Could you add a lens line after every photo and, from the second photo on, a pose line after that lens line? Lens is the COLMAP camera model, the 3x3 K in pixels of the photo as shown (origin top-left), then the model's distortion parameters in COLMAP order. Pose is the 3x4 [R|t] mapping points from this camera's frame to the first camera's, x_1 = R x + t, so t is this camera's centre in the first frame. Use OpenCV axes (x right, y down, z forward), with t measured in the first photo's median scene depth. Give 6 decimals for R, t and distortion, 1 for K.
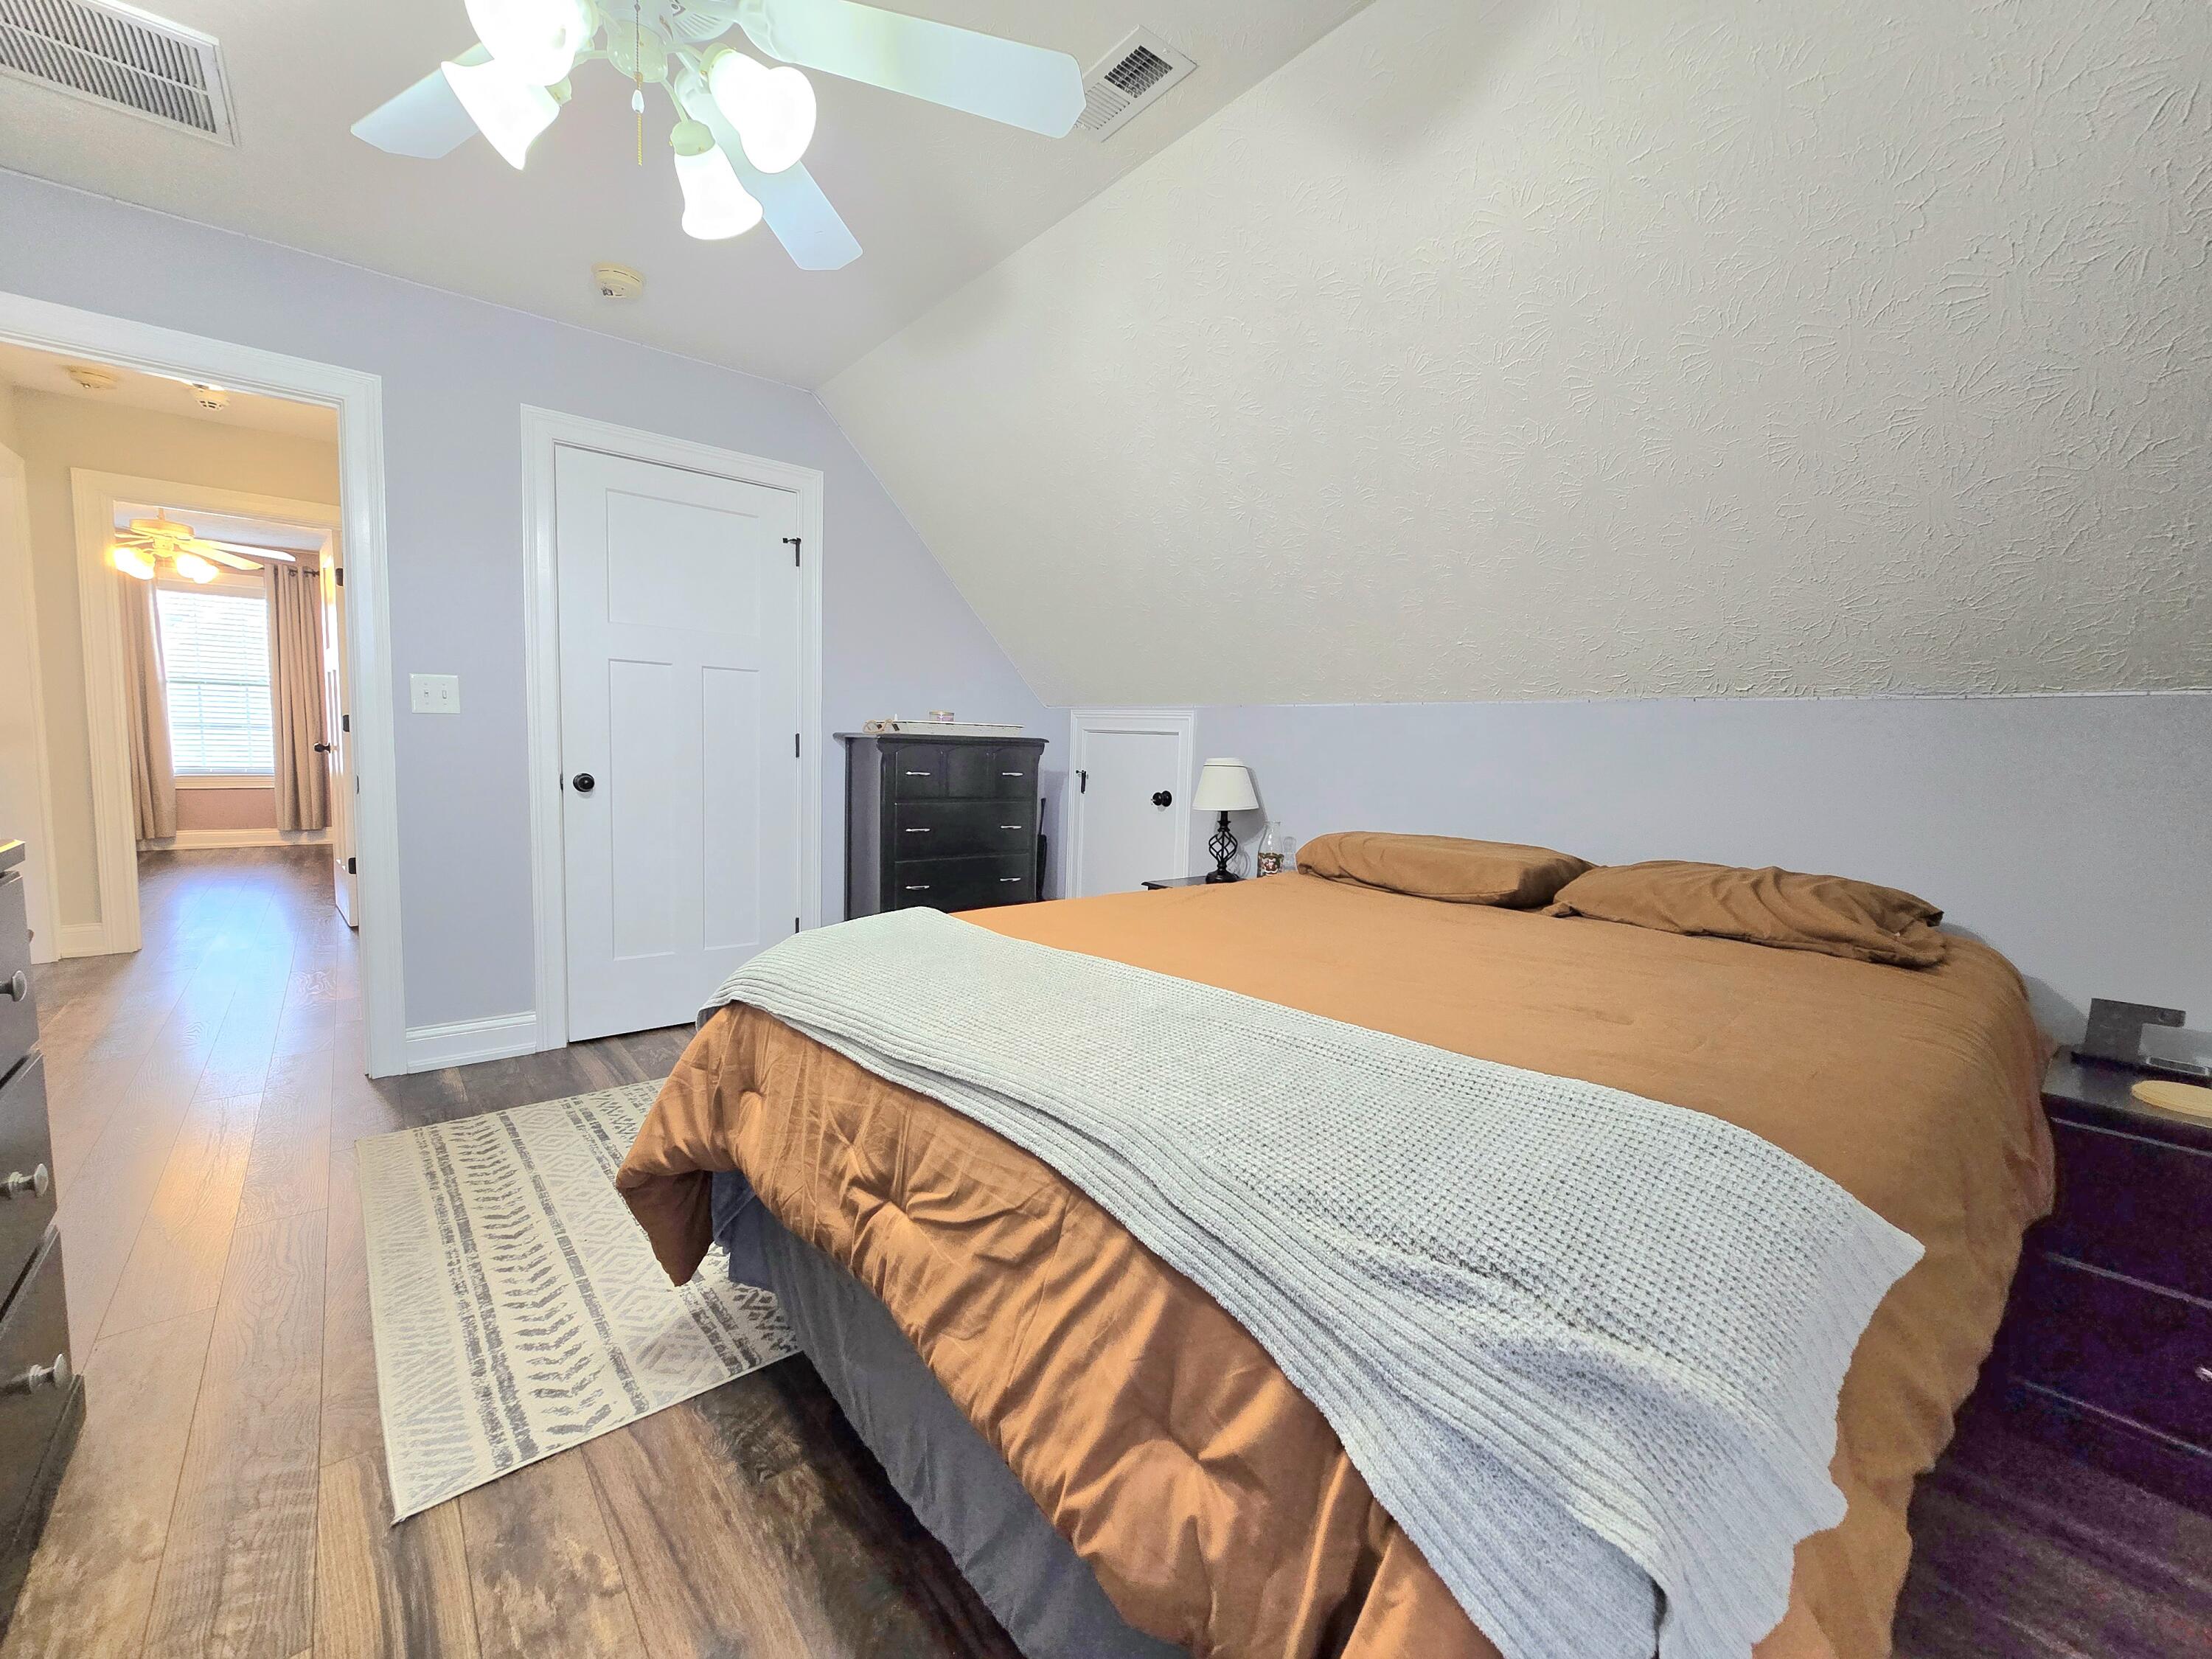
lens RADIAL K [[906.3, 0, 1106.0], [0, 906.3, 829.5], [0, 0, 1]] dist [-0.002600, -0.000041]
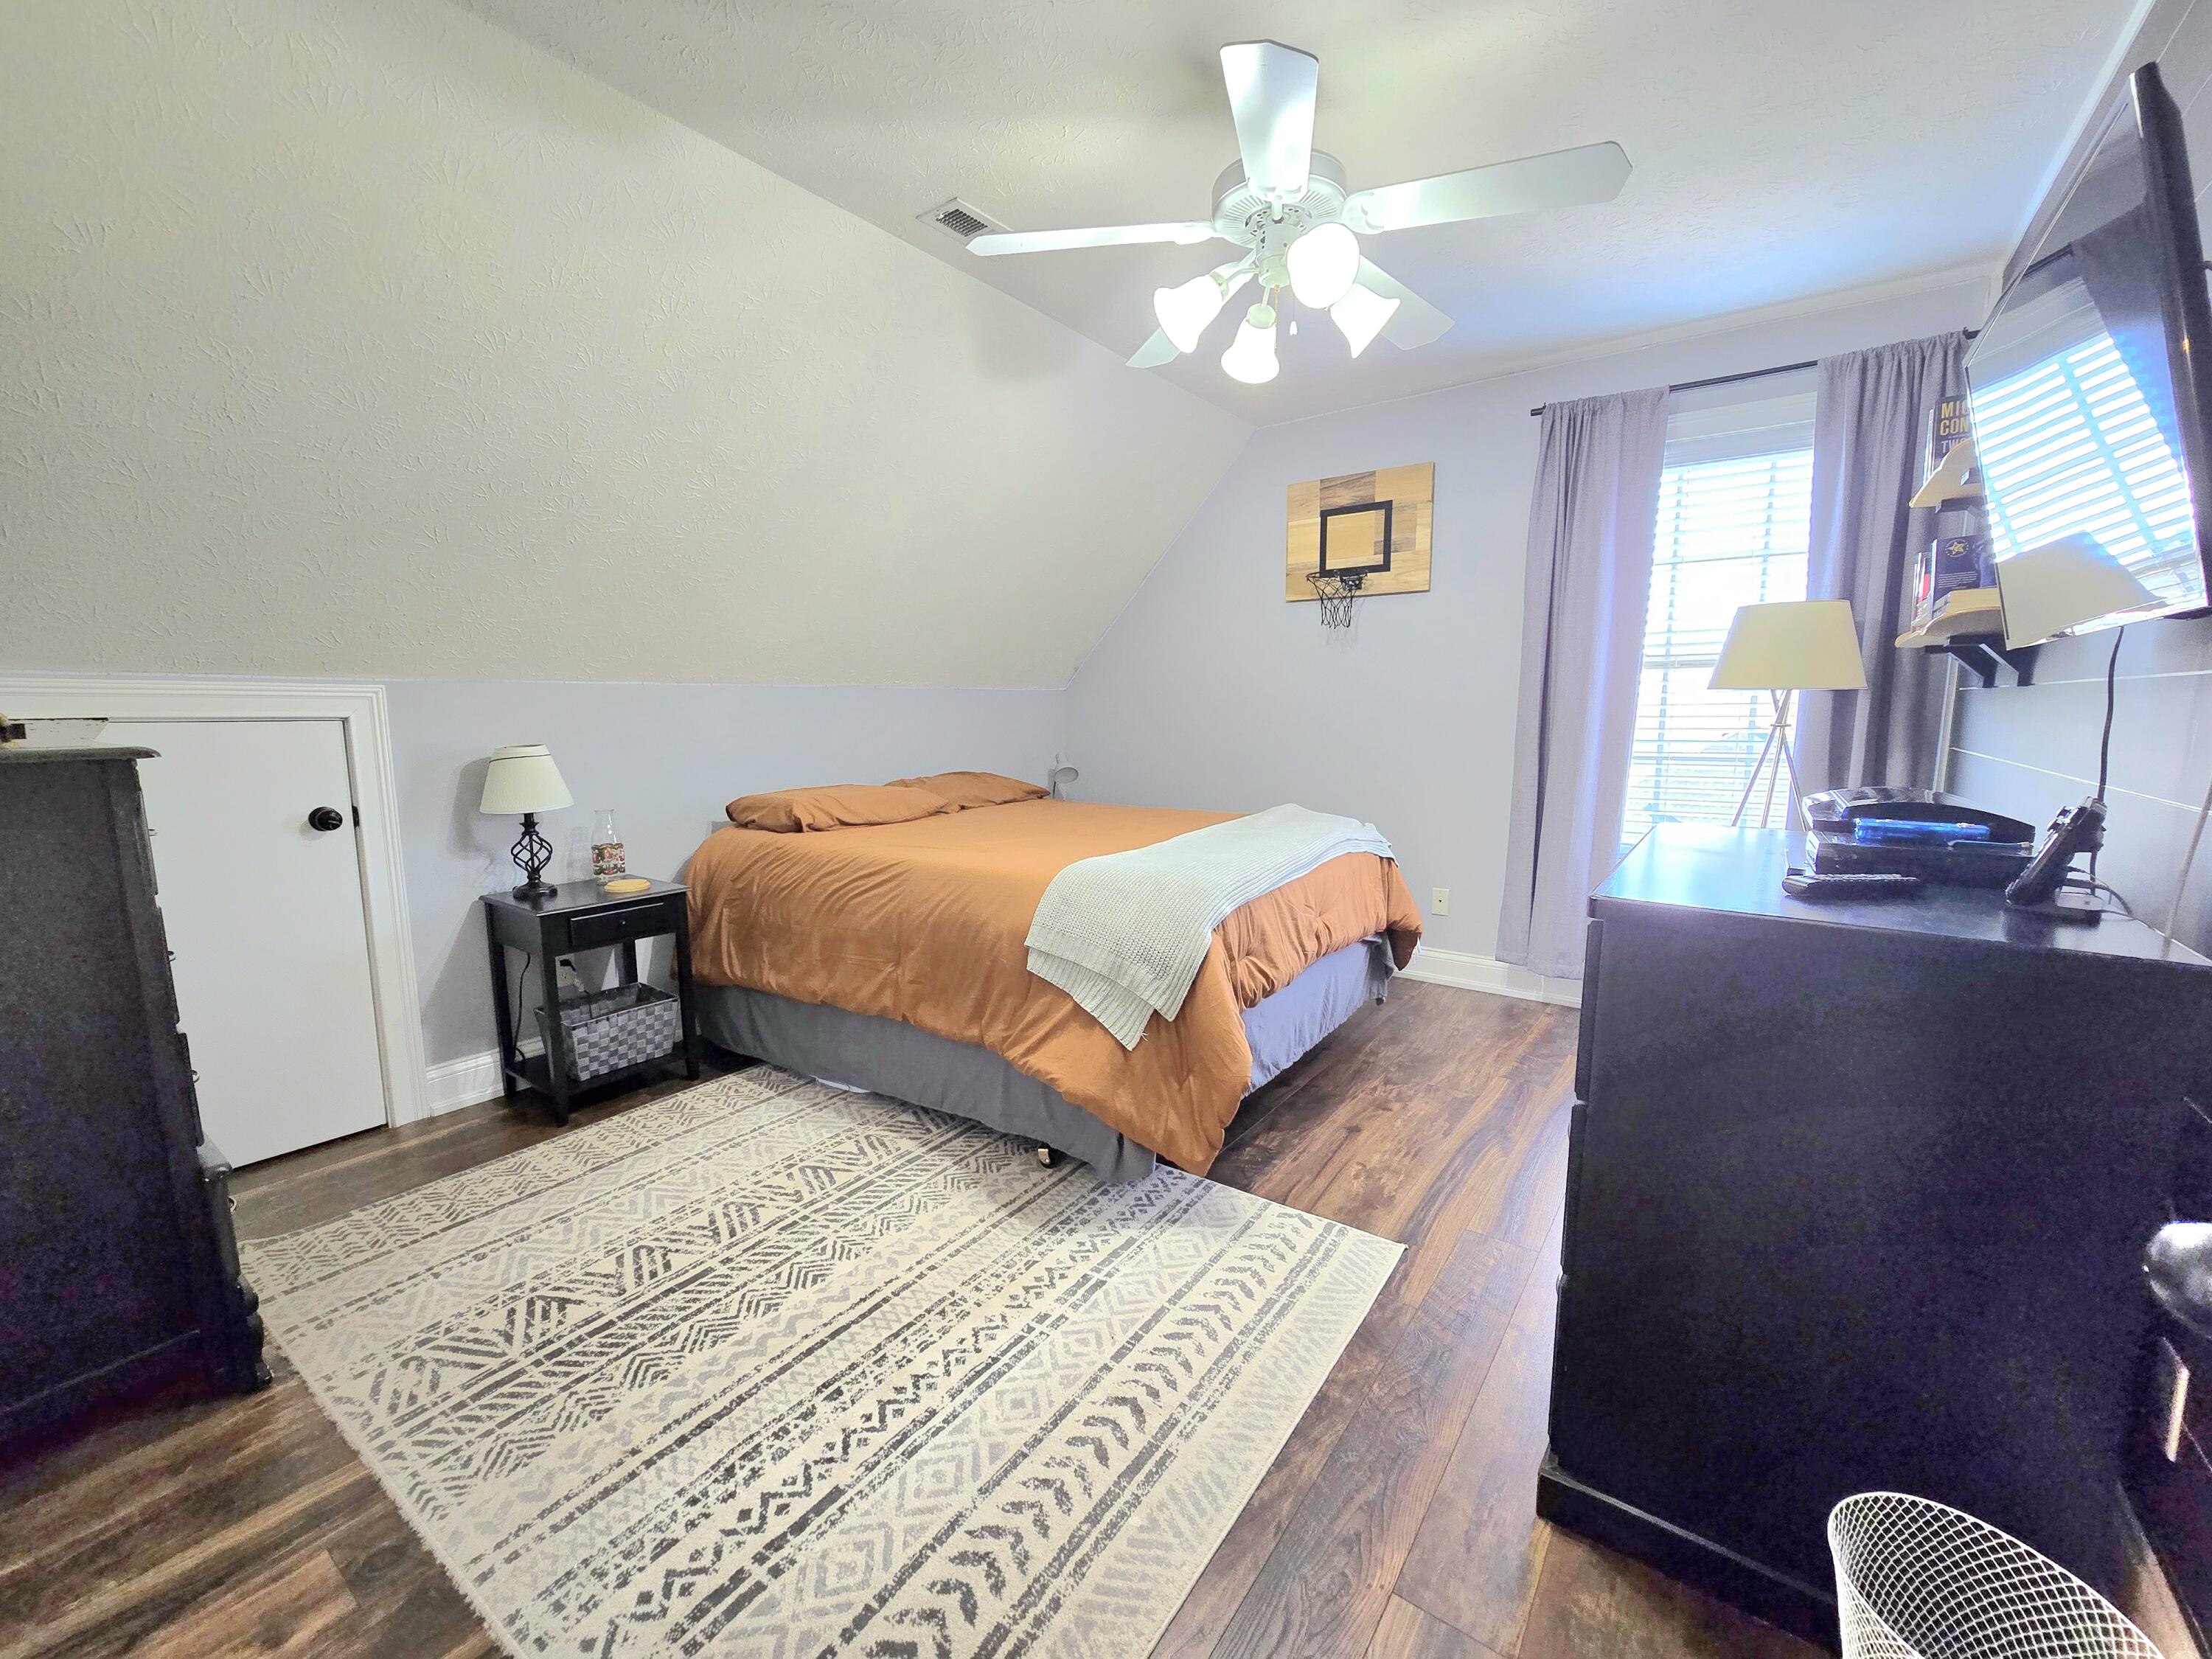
lens RADIAL K [[906.3, 0, 1106.0], [0, 906.3, 829.5], [0, 0, 1]] dist [-0.002600, -0.000041]
pose [[-0.240294, -0.159632, 0.957485, -1.492874], [0.095808, 0.977669, 0.187041, -0.204469], [-0.965961, 0.136679, -0.219634, 1.275353]]
